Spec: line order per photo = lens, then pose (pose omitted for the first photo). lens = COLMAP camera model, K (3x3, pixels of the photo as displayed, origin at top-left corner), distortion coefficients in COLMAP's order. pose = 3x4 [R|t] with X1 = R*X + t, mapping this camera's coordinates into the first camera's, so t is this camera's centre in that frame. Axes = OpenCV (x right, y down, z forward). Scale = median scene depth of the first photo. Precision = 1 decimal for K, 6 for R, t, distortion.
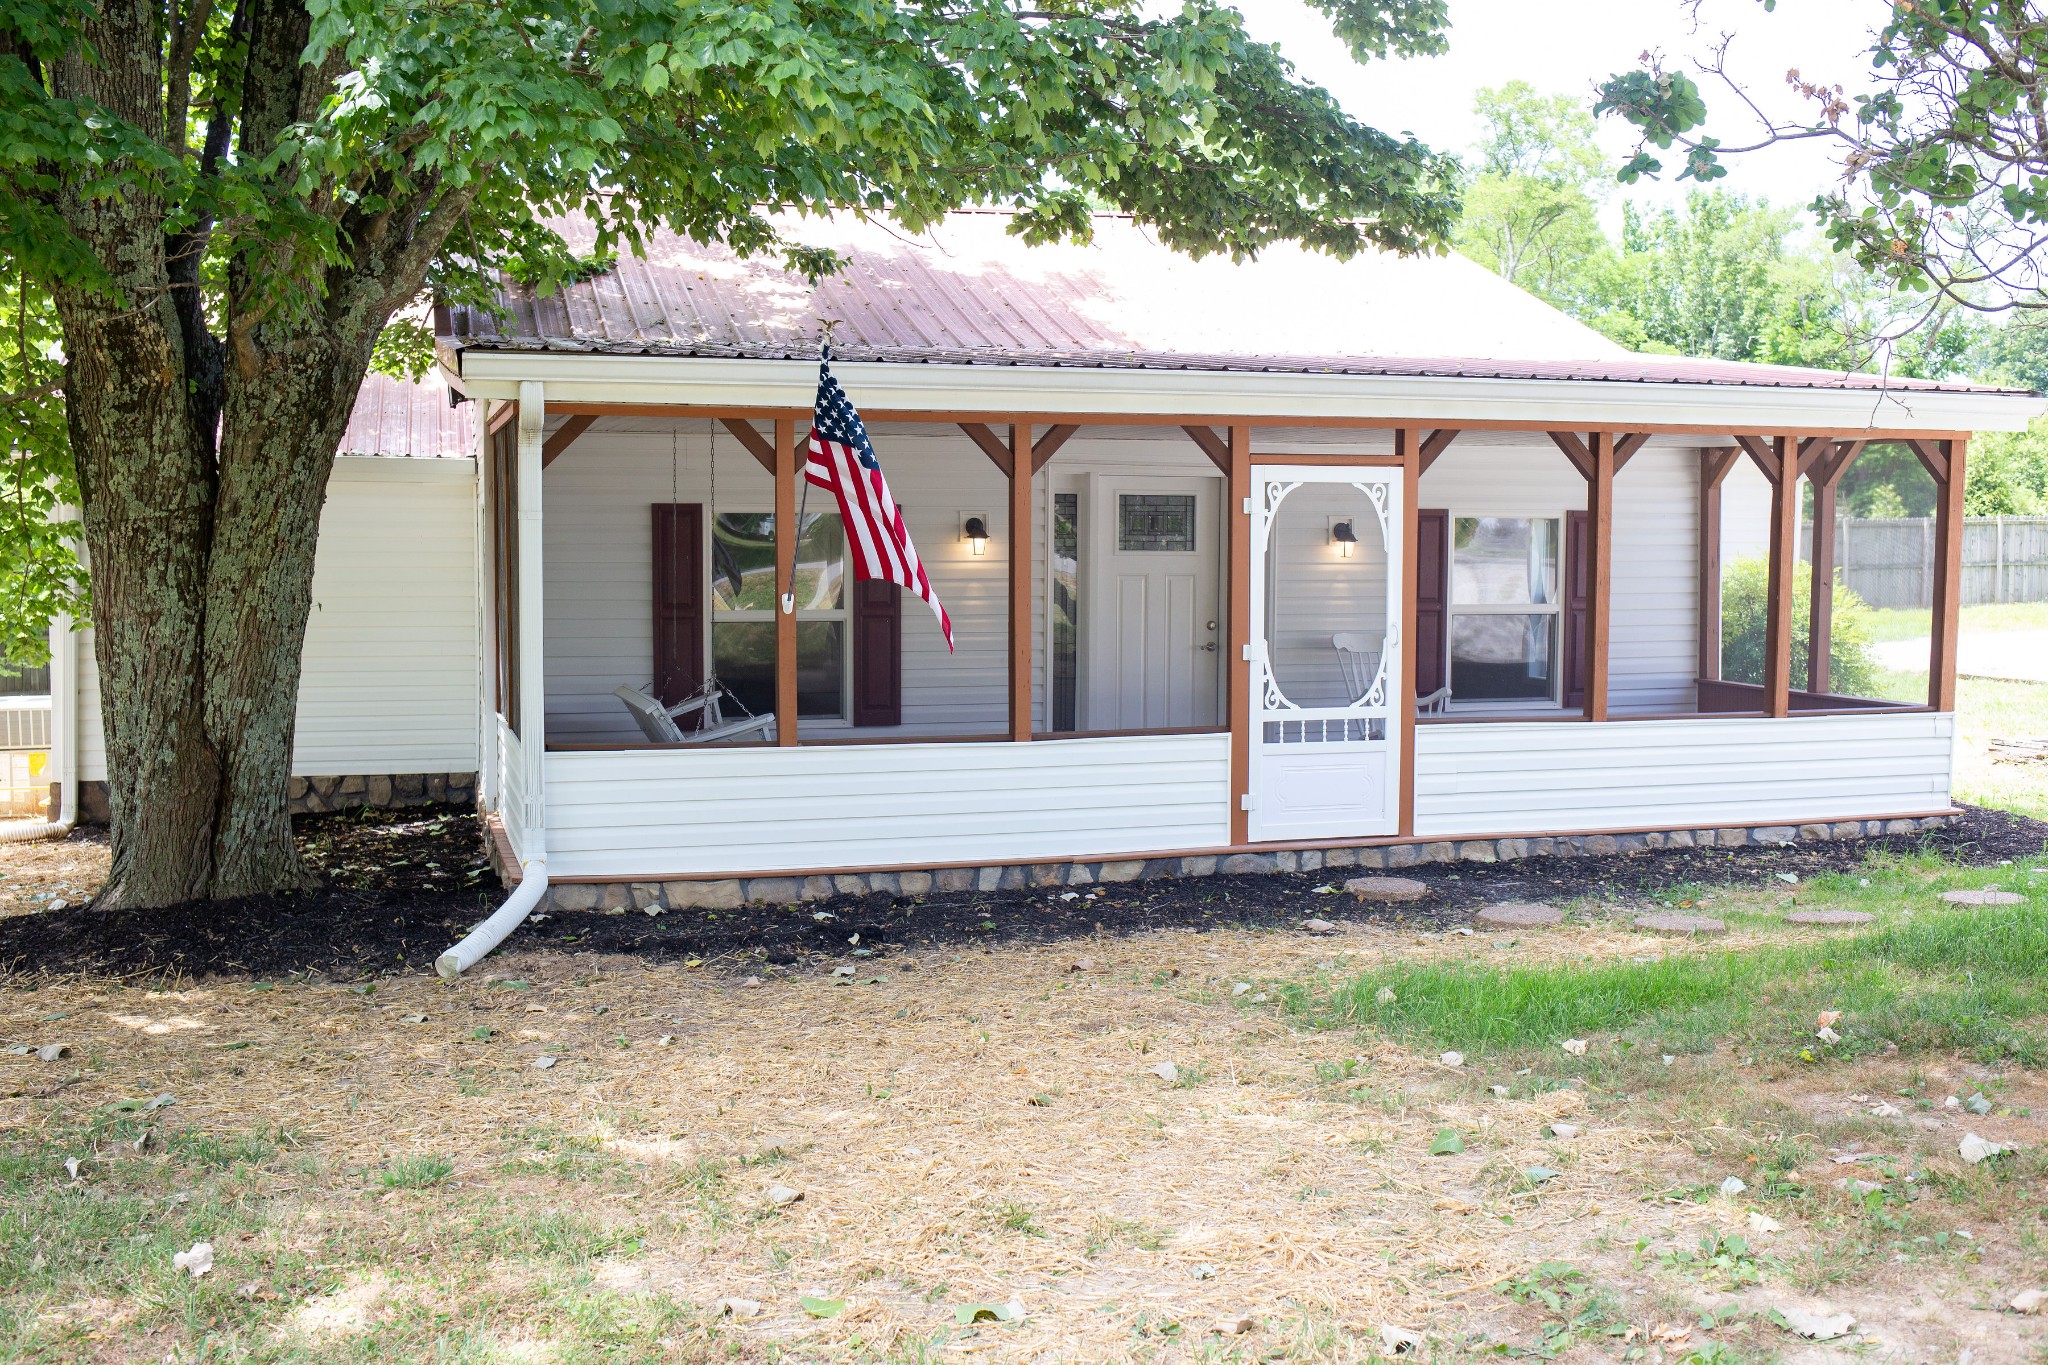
lens RADIAL K [[2021.3, 0, 1024.0], [0, 2021.3, 682.5], [0, 0, 1]] dist [-0.086527, 0.014062]
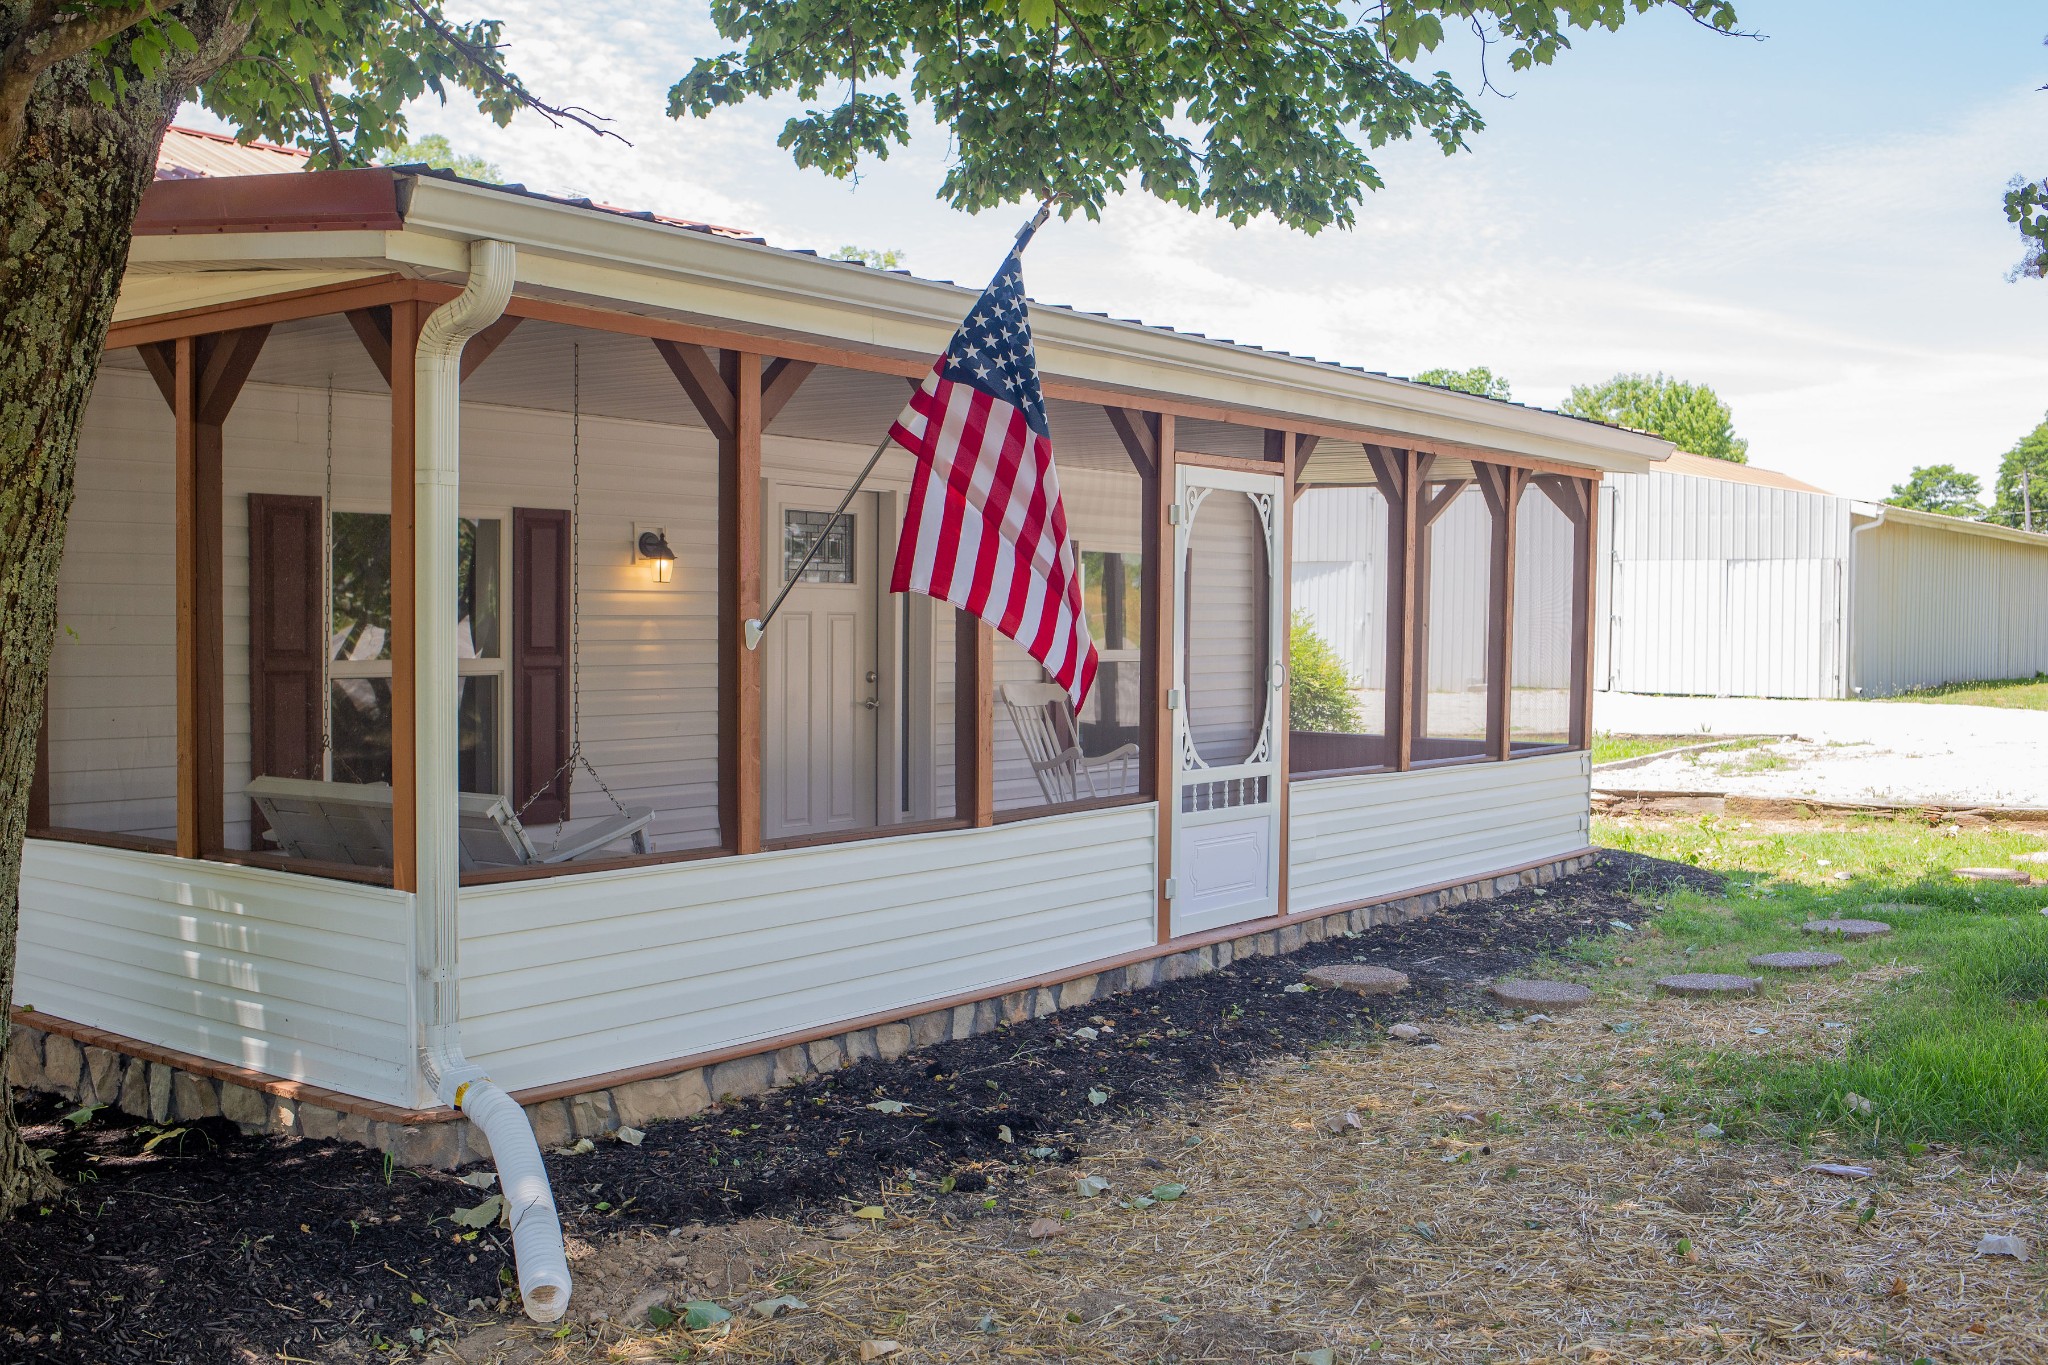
lens RADIAL K [[2010.7, 0, 1035.6], [0, 2010.7, 669.5], [0, 0, 1]] dist [-0.068461, 0.077073]
pose [[0.813685, -0.013590, 0.581148, -0.394086], [0.040371, 0.998634, -0.033172, -0.002564], [-0.579903, 0.050452, 0.813122, 0.390828]]
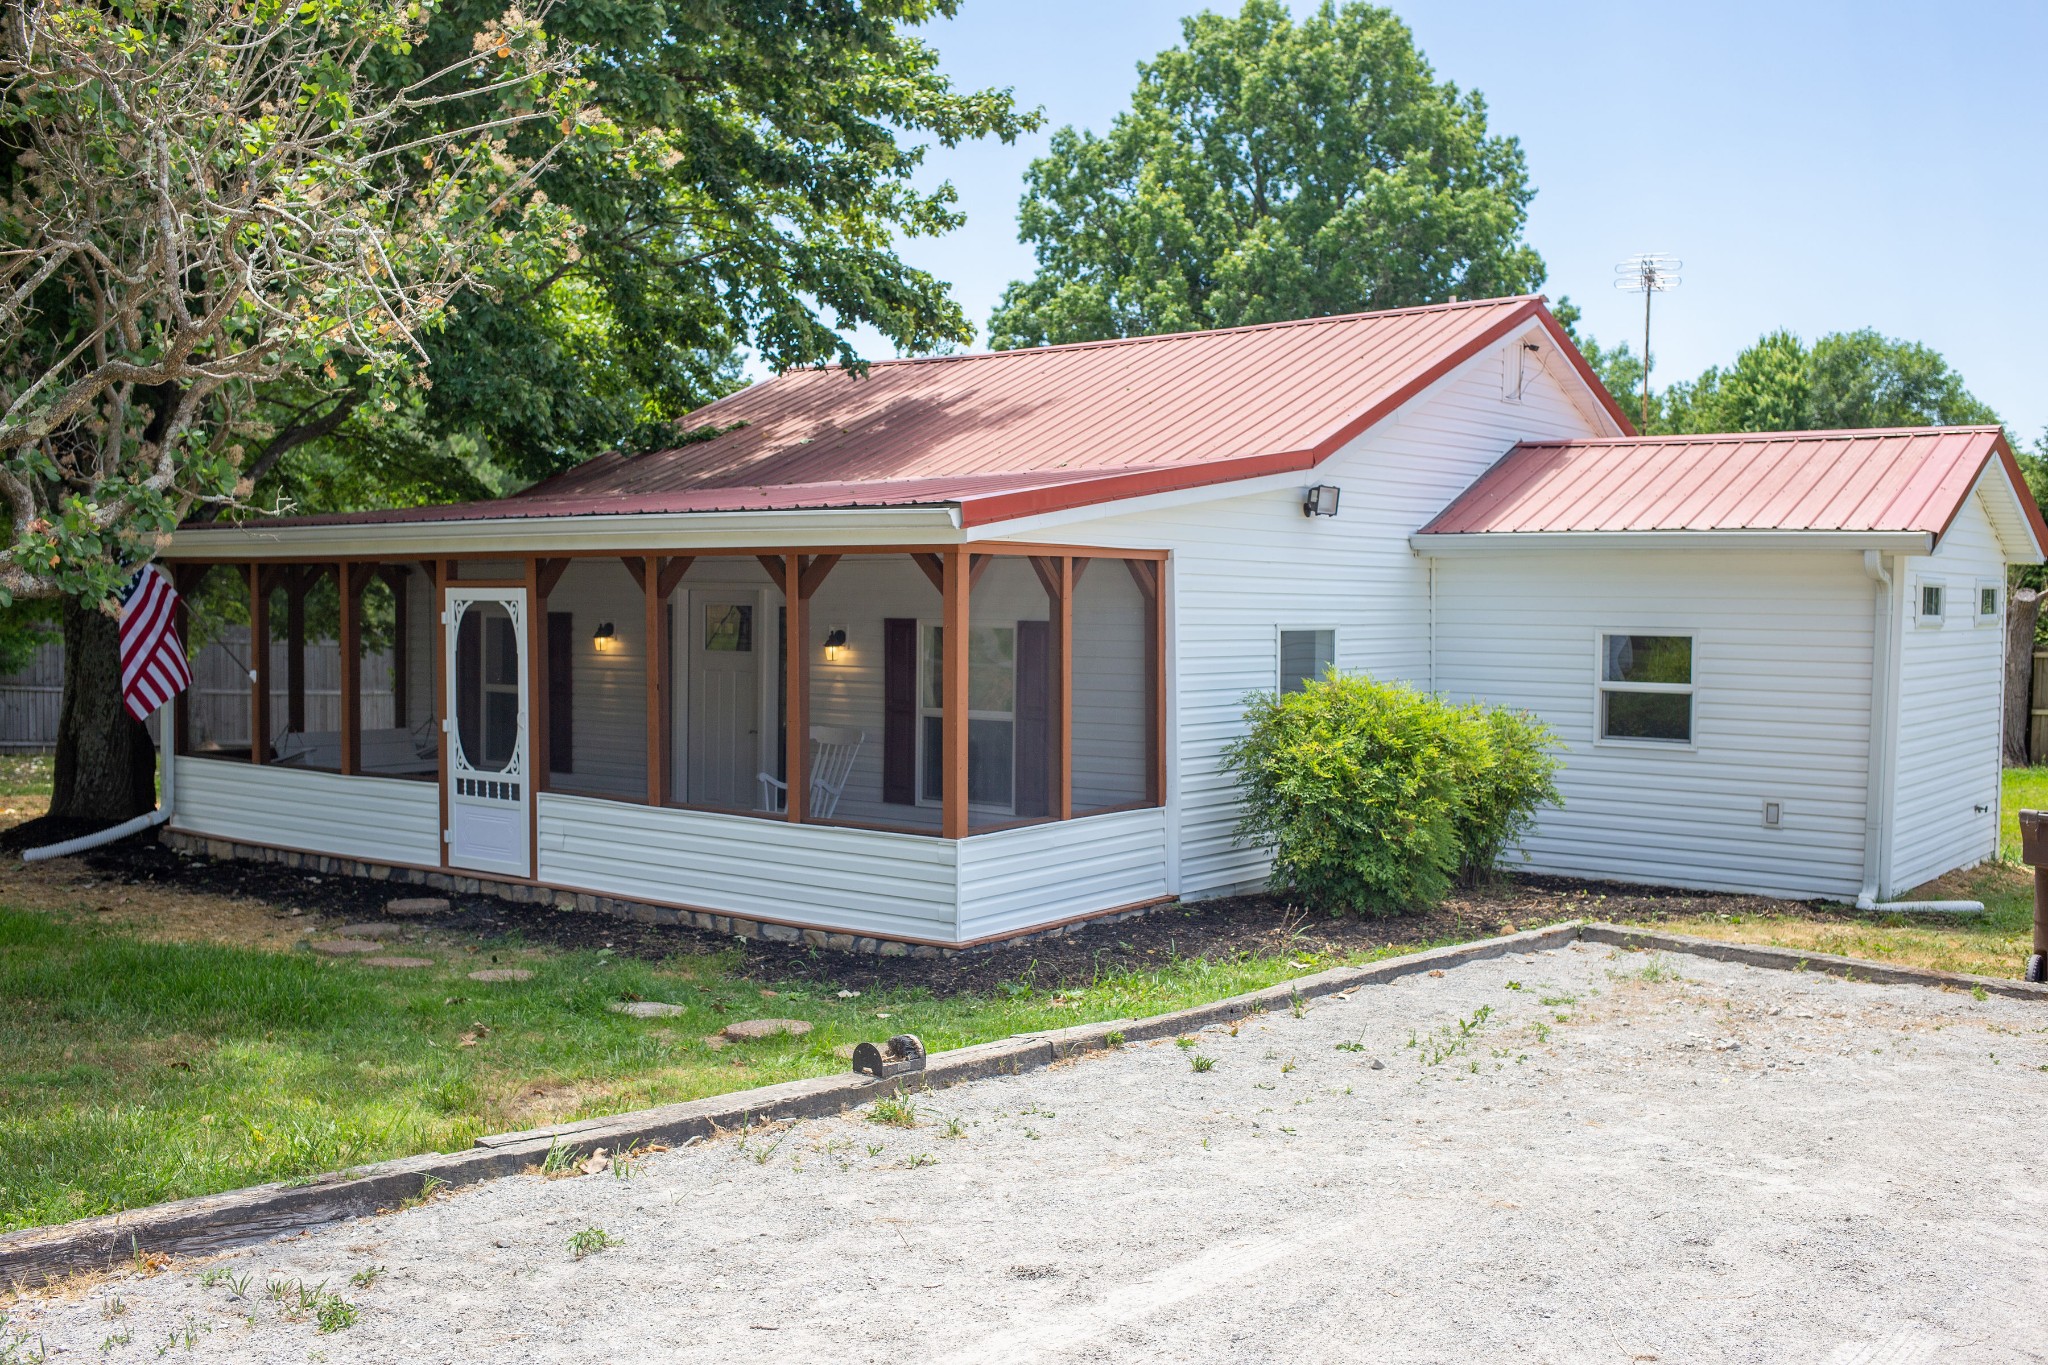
lens RADIAL K [[2007.0, 0, 1024.0], [0, 2007.0, 682.5], [0, 0, 1]] dist [-0.068786, 0.081653]
pose [[0.586567, 0.037121, -0.809050, 1.432784], [-0.072785, 0.997323, -0.007010, -0.062823], [0.806624, 0.062998, 0.587699, 0.526694]]
